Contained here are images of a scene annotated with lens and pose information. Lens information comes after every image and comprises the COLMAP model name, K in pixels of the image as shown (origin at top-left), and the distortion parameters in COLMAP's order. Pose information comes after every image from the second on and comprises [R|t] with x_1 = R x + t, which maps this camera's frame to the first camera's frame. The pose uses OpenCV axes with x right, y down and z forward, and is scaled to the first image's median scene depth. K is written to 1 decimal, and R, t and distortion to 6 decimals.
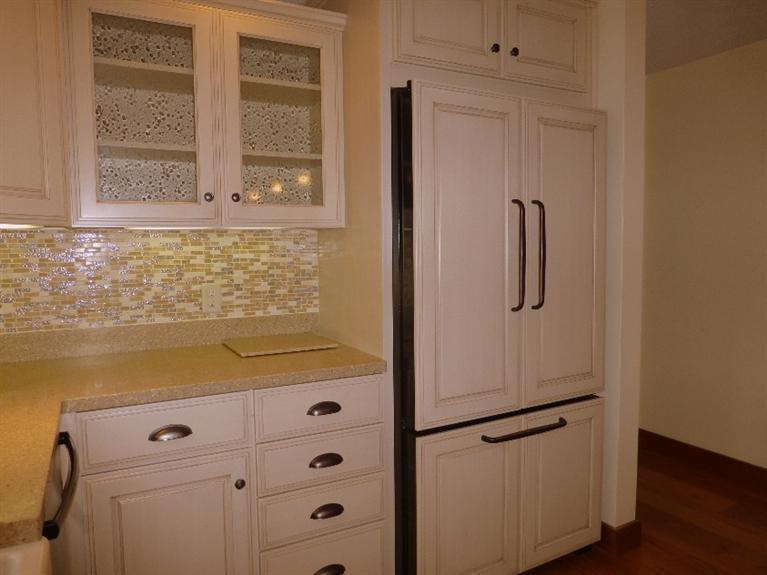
lens RADIAL K [[554.9, 0, 385.9], [0, 554.9, 286.8], [0, 0, 1]] dist [-0.010819, -0.004010]
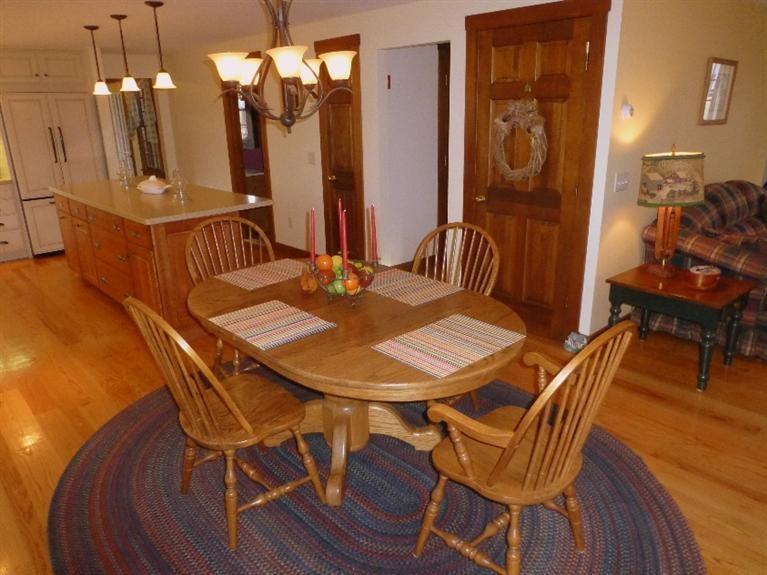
lens RADIAL K [[554.9, 0, 385.9], [0, 554.9, 286.8], [0, 0, 1]] dist [-0.010819, -0.004010]
pose [[0.969460, -0.085869, 0.229725, 1.192778], [0.028525, 0.969824, 0.242132, 0.018934], [-0.243584, -0.228185, 0.942655, -2.448411]]
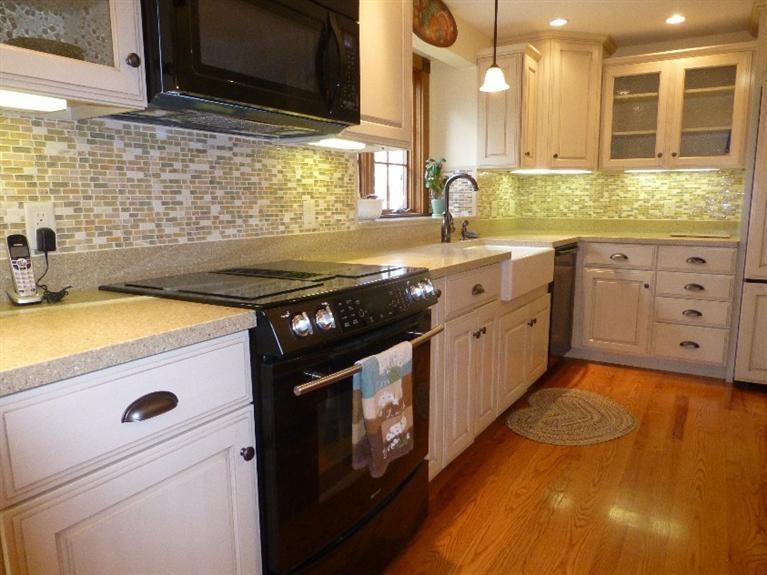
lens RADIAL K [[555.1, 0, 388.7], [0, 555.1, 287.6], [0, 0, 1]] dist [-0.039427, 0.027628]
pose [[0.514629, 0.144682, -0.845118, 0.844440], [-0.067036, 0.989433, 0.128566, 0.114297], [0.854789, -0.009510, 0.518889, -0.815443]]
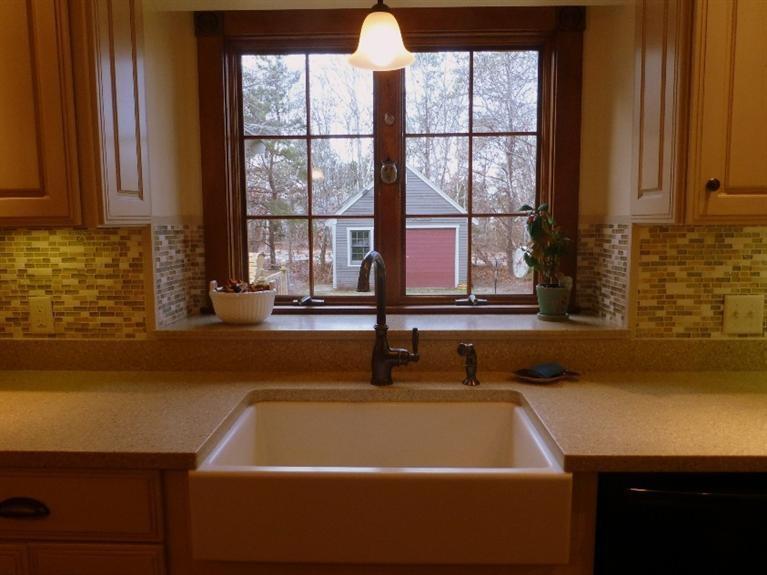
lens RADIAL K [[590.3, 0, 383.5], [0, 590.3, 287.5], [0, 0, 1]] dist [-0.017485, -0.004722]
pose [[-0.498936, 0.121708, -0.858050, 0.305951], [-0.048790, 0.984575, 0.168025, -0.088852], [0.865264, 0.125698, -0.485302, 0.480986]]
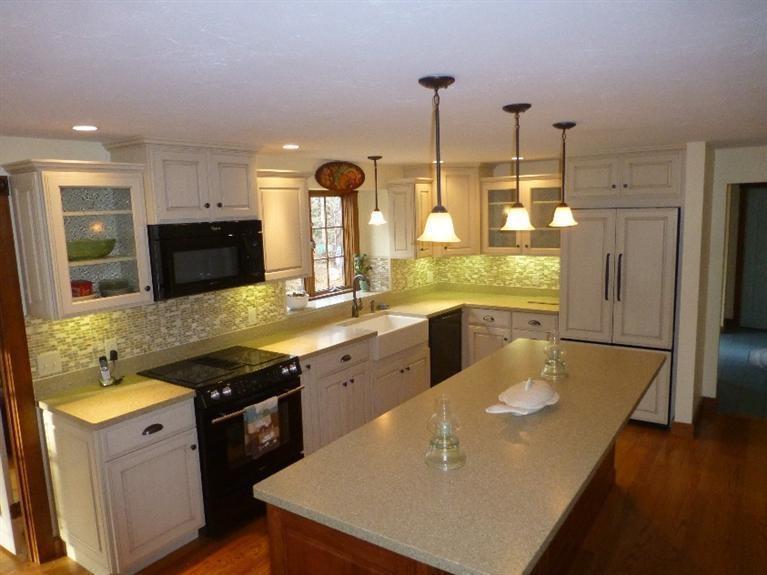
lens RADIAL K [[554.9, 0, 385.9], [0, 554.9, 286.8], [0, 0, 1]] dist [-0.010819, -0.004010]
pose [[0.450698, 0.124657, -0.883930, 1.748731], [-0.042304, 0.992072, 0.118338, -0.234214], [0.891674, -0.015941, 0.452398, -0.842712]]
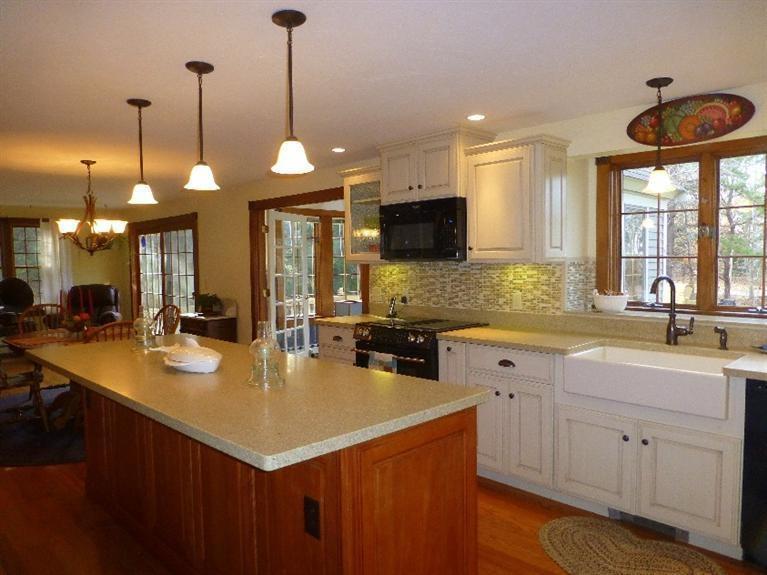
lens RADIAL K [[555.1, 0, 388.7], [0, 555.1, 287.6], [0, 0, 1]] dist [-0.039427, 0.027628]
pose [[-0.956062, 0.044345, -0.289793, 0.759059], [0.005639, 0.991092, 0.133058, -0.170106], [0.293112, 0.125578, -0.947795, 1.240243]]
